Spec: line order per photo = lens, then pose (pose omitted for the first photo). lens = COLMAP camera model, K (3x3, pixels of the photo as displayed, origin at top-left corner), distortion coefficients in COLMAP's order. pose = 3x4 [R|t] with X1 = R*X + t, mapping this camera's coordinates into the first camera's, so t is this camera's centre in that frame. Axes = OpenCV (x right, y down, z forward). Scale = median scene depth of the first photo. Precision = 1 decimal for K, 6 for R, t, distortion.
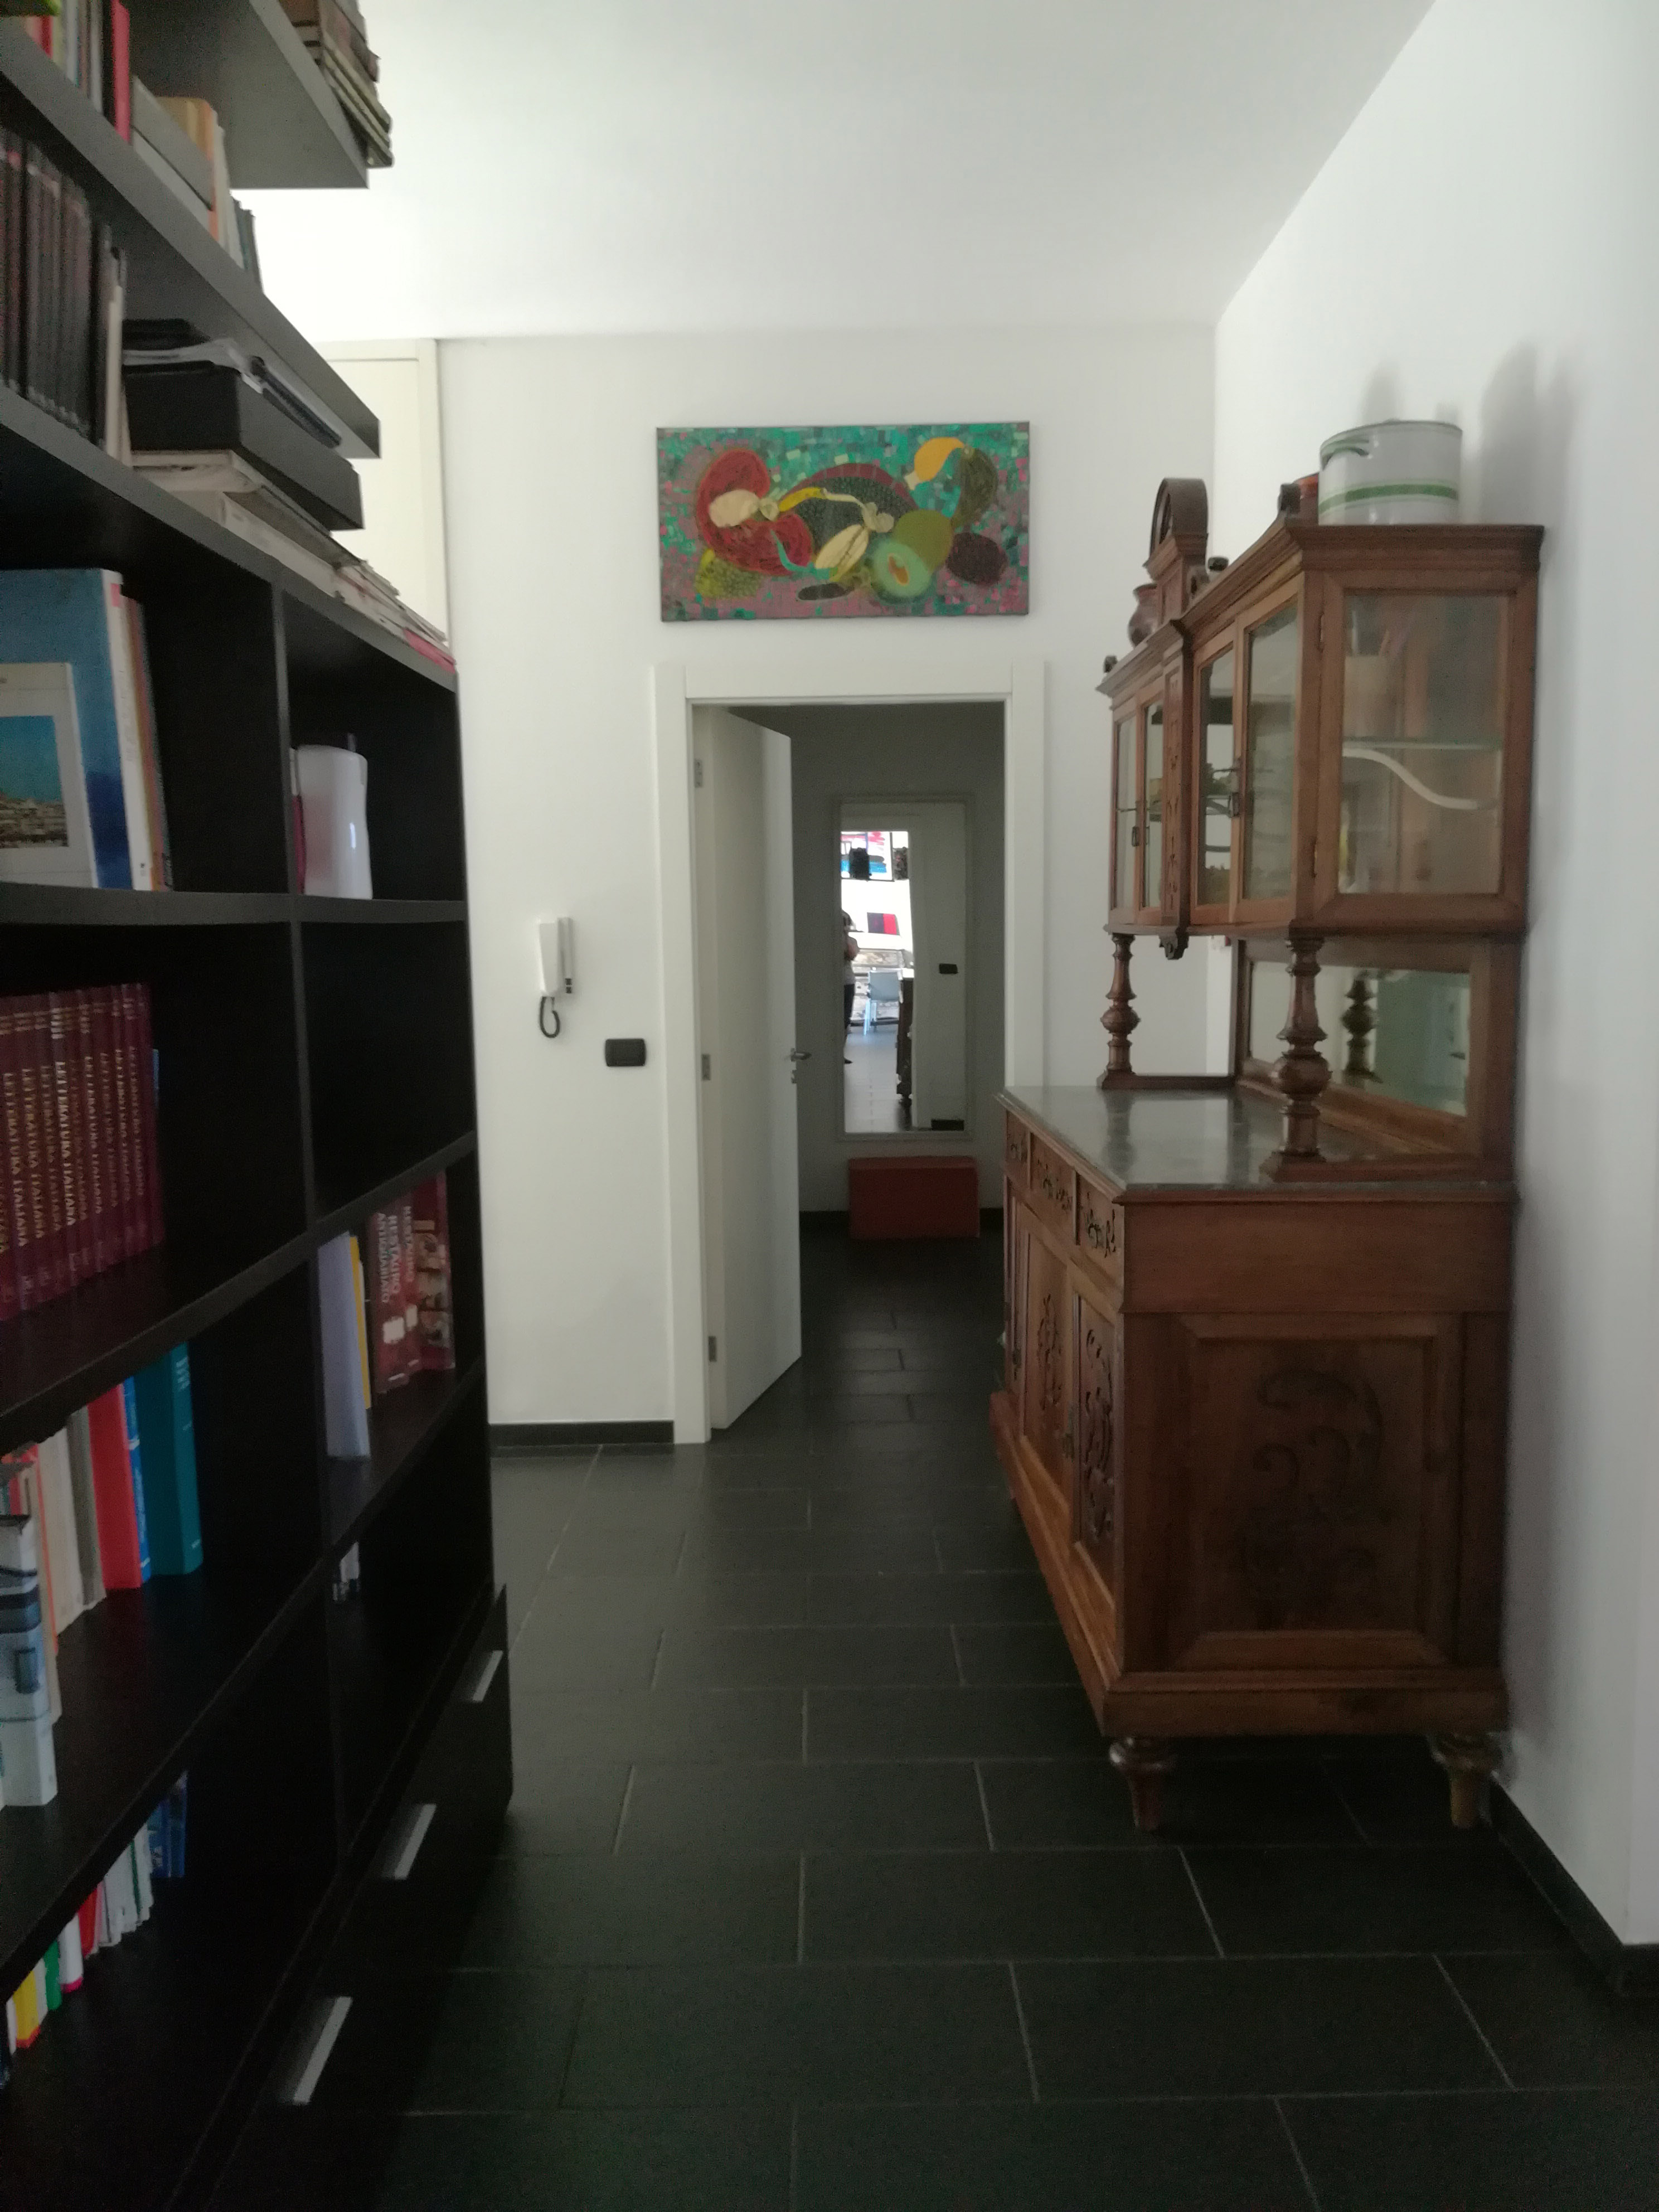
lens RADIAL K [[1732.9, 0, 816.1], [0, 1732.9, 1105.2], [0, 0, 1]] dist [0.079937, -0.154594]
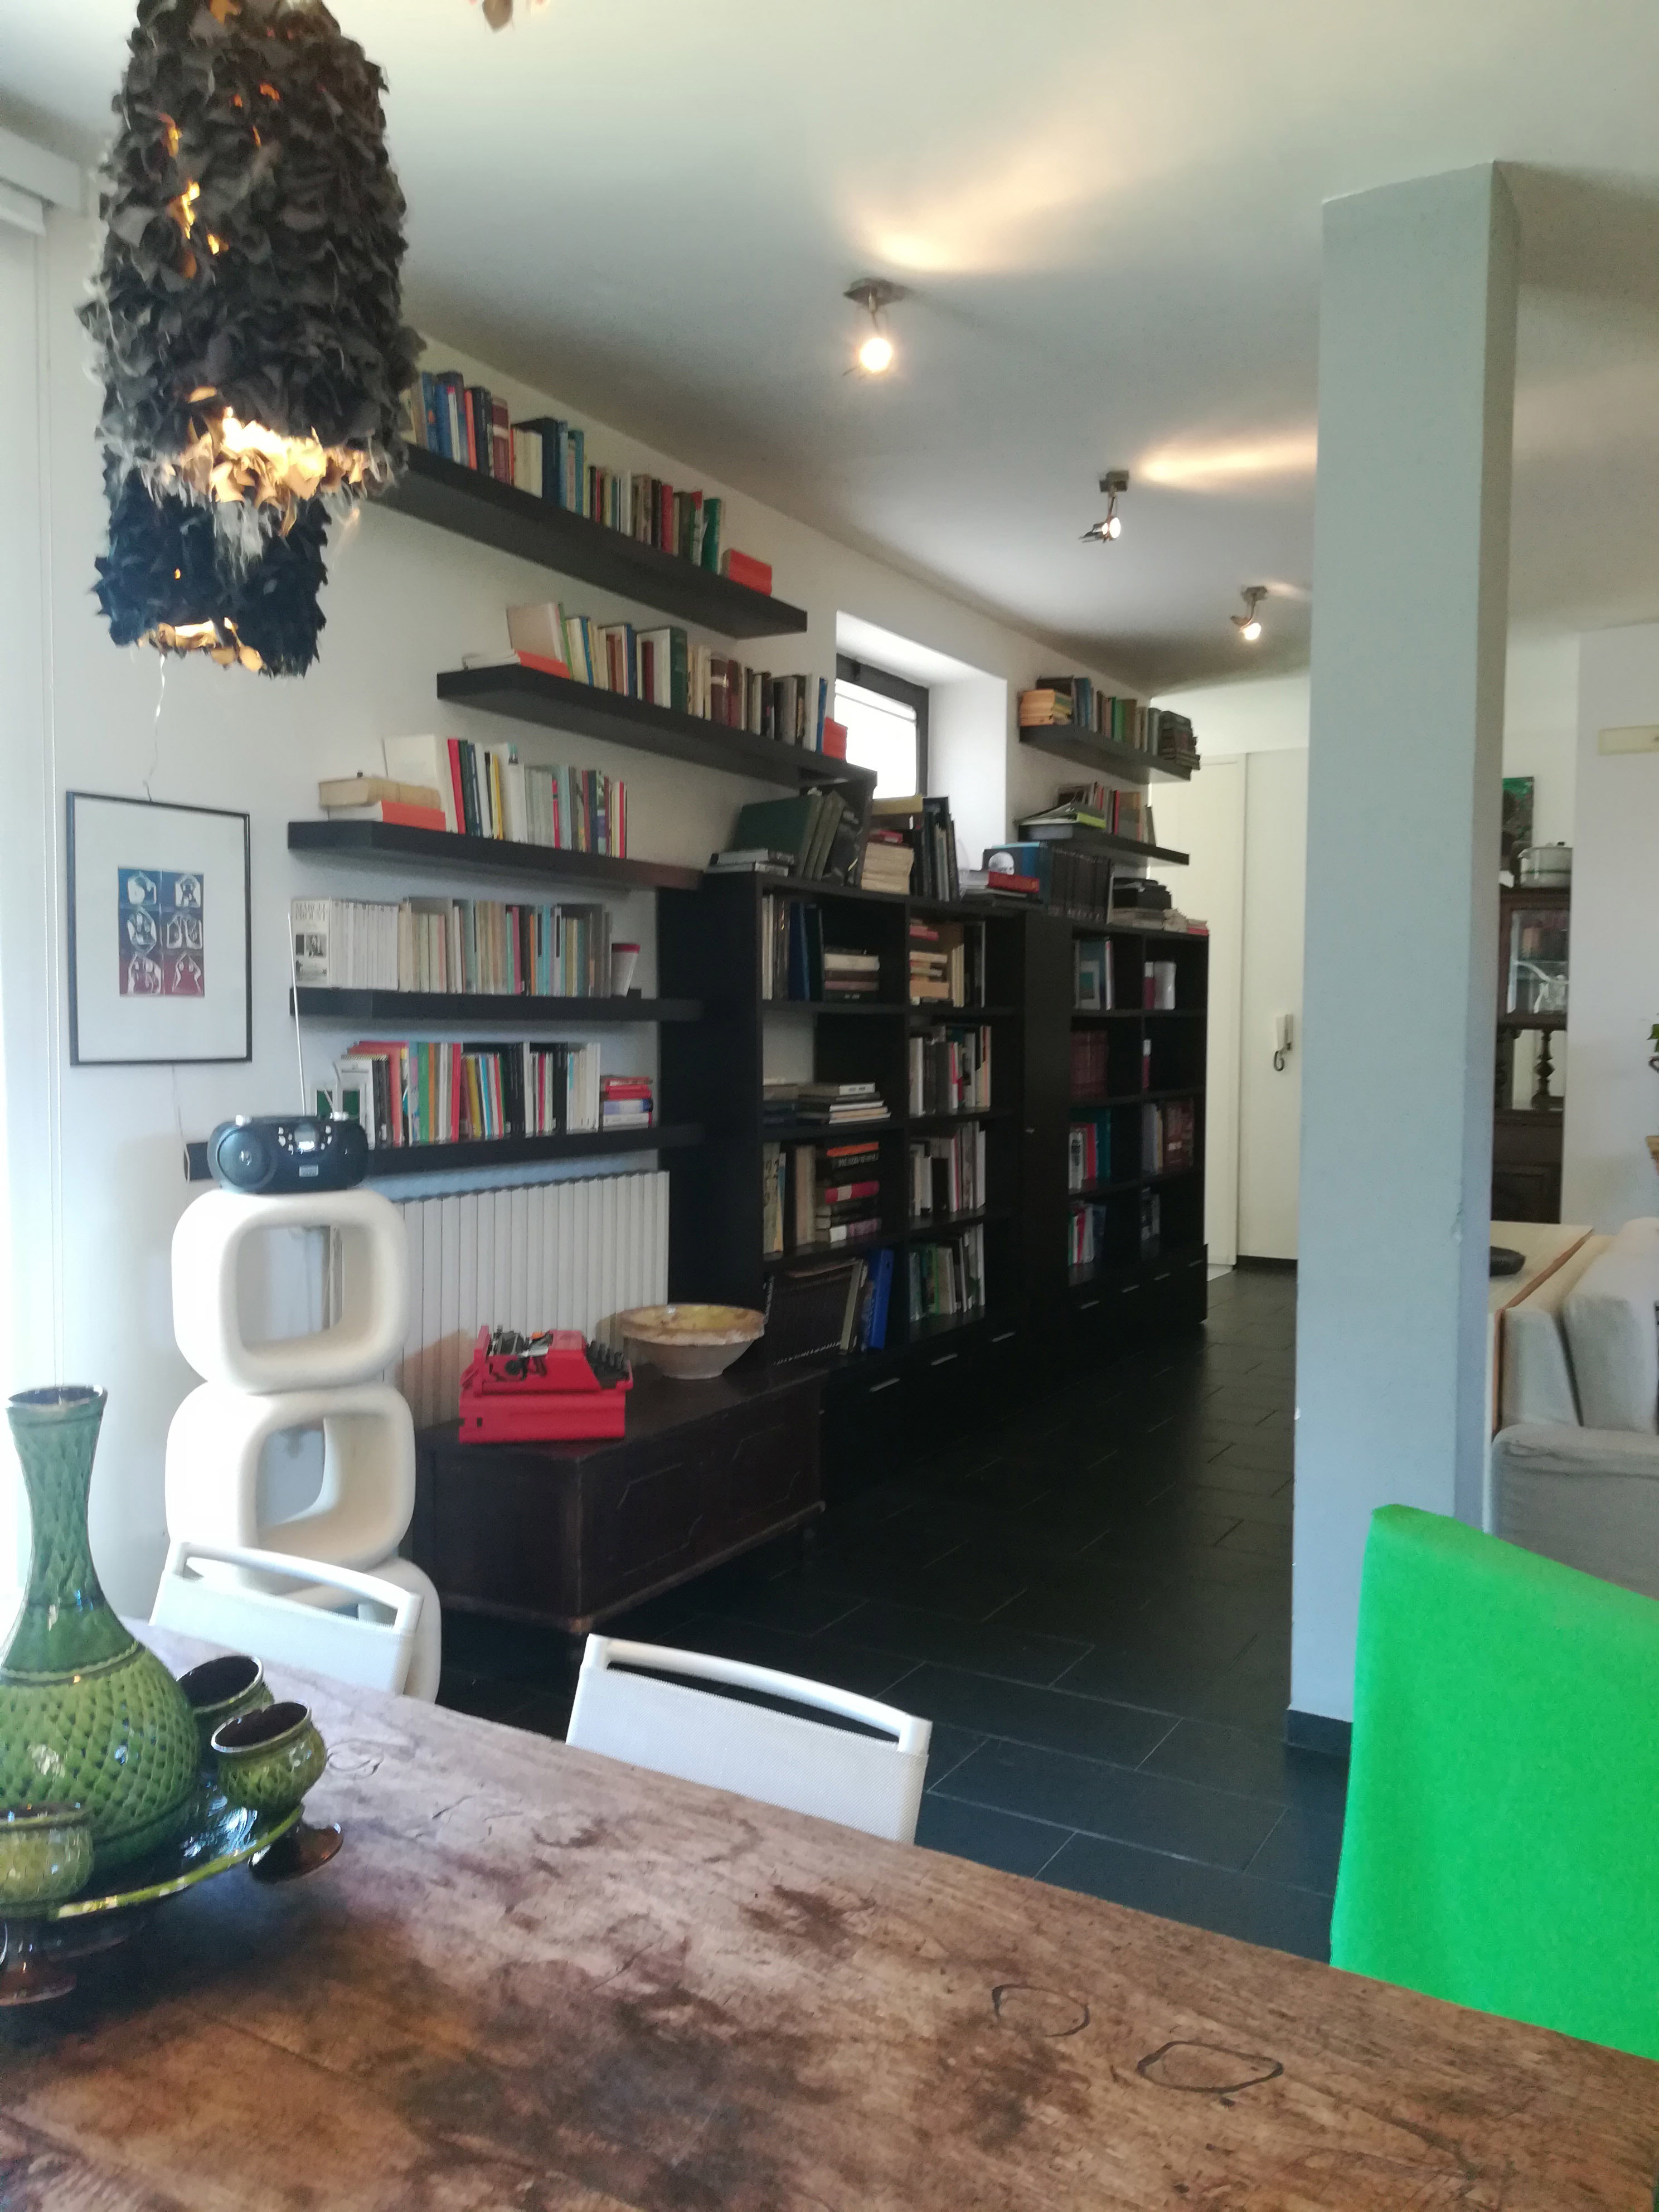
lens RADIAL K [[1732.9, 0, 816.1], [0, 1732.9, 1105.2], [0, 0, 1]] dist [0.079937, -0.154594]
pose [[0.867877, 0.046835, -0.494566, 0.717962], [-0.071353, 0.996975, -0.030800, 0.190964], [0.491628, 0.062020, 0.868594, -1.961598]]
